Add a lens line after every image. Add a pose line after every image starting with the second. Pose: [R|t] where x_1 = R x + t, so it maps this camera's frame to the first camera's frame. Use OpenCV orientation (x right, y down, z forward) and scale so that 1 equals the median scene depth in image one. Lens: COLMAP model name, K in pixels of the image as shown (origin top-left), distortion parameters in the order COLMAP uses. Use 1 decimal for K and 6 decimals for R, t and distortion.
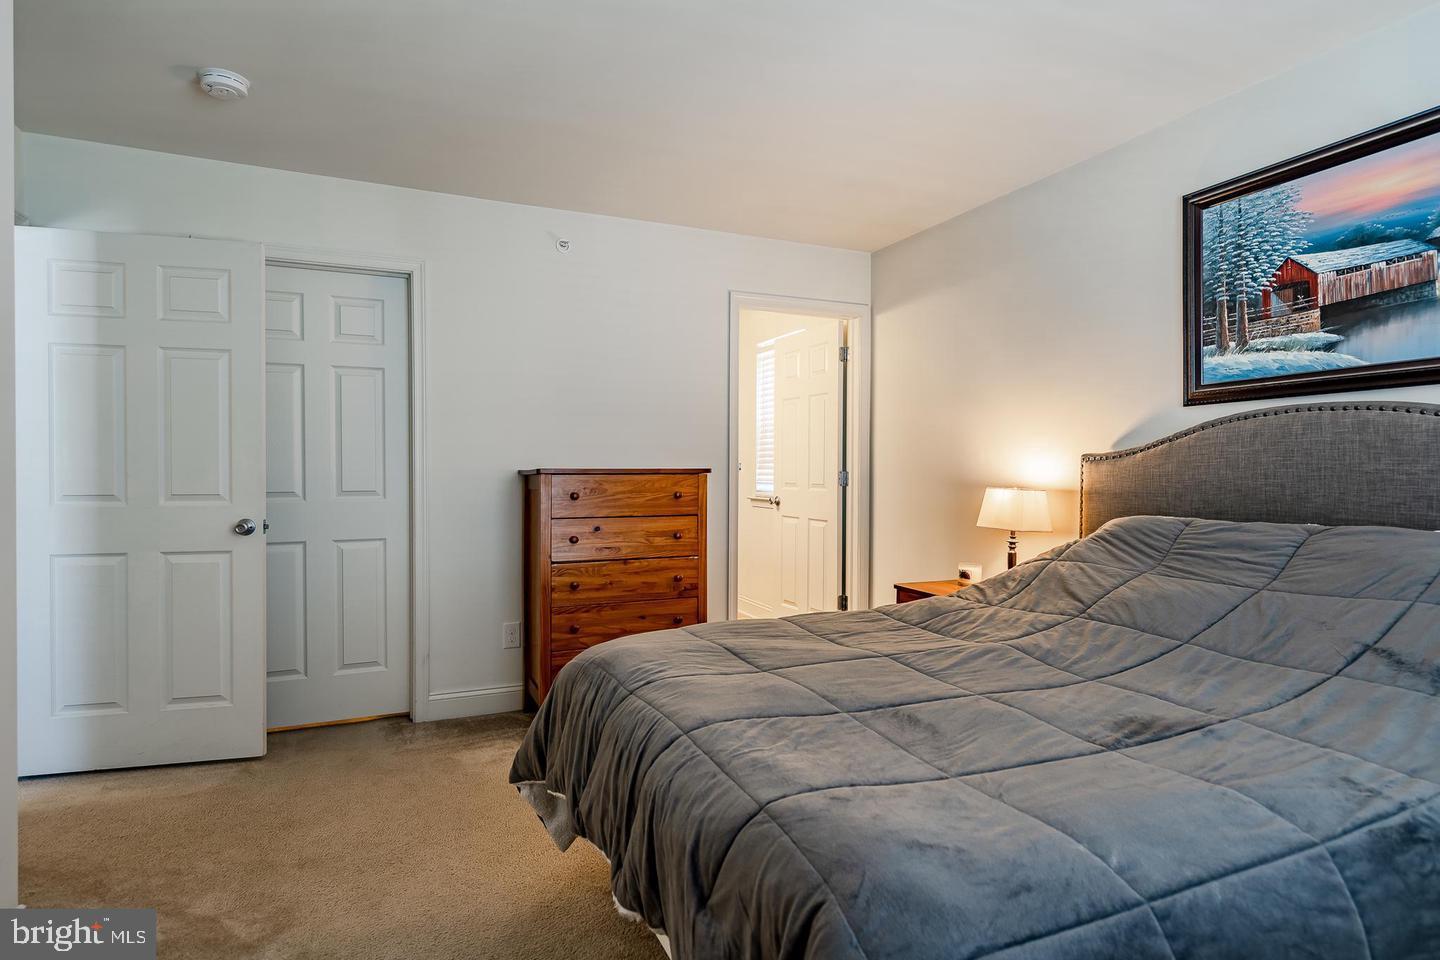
lens RADIAL K [[756.5, 0, 716.2], [0, 756.5, 475.6], [0, 0, 1]] dist [0.000954, 0.000107]
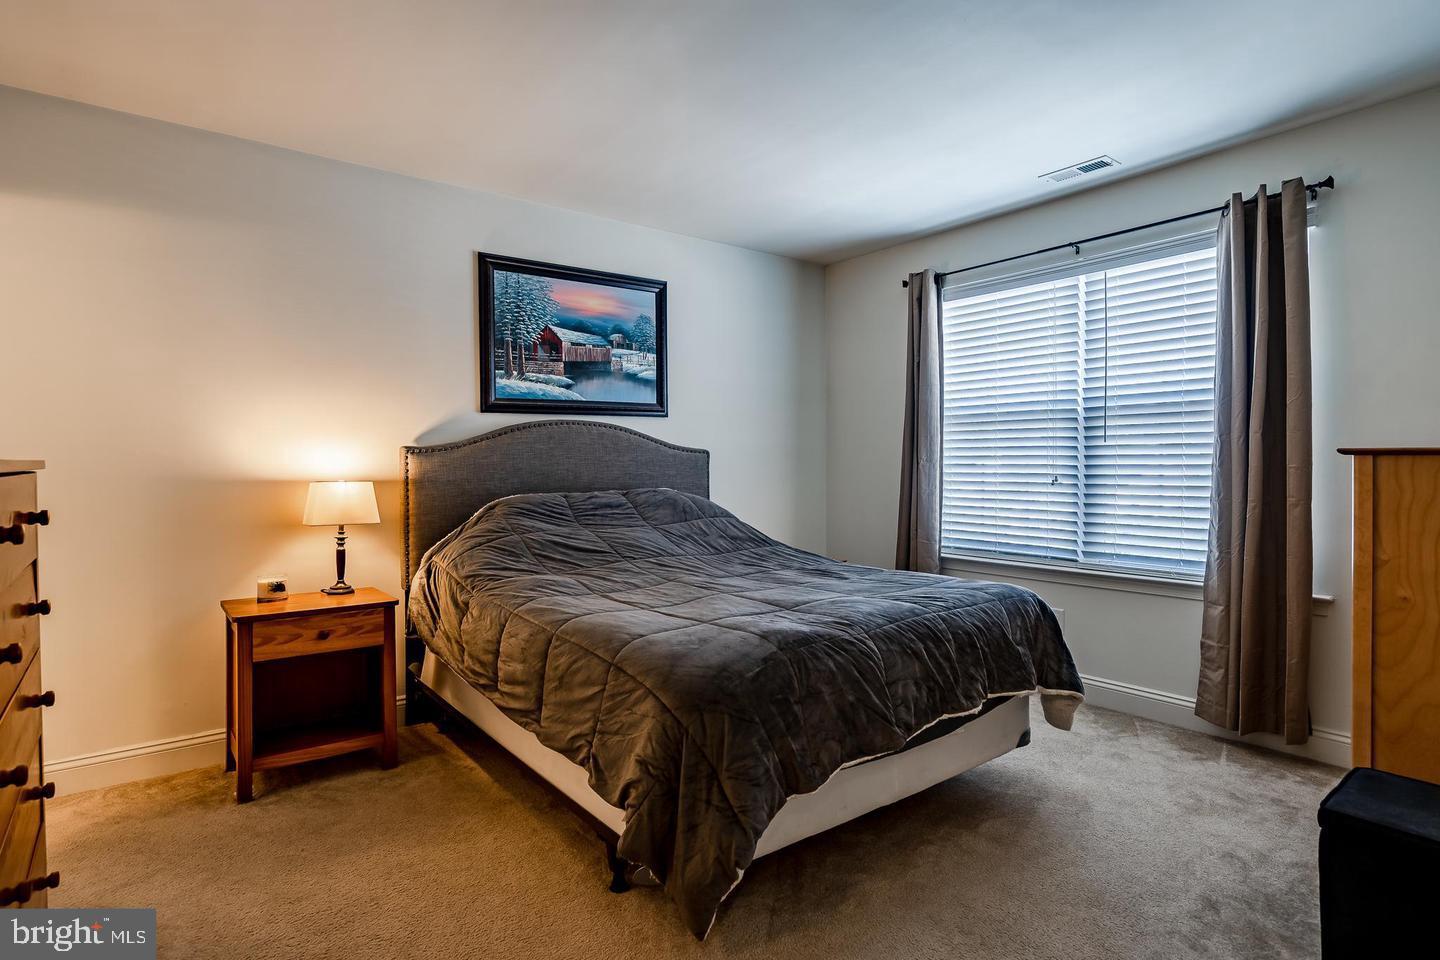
lens RADIAL K [[756.5, 0, 716.2], [0, 756.5, 475.6], [0, 0, 1]] dist [0.000954, 0.000107]
pose [[-0.252059, -0.019266, 0.967520, -0.833739], [0.013513, 0.999634, 0.023426, -0.007213], [-0.967618, 0.018979, -0.251706, 1.025998]]
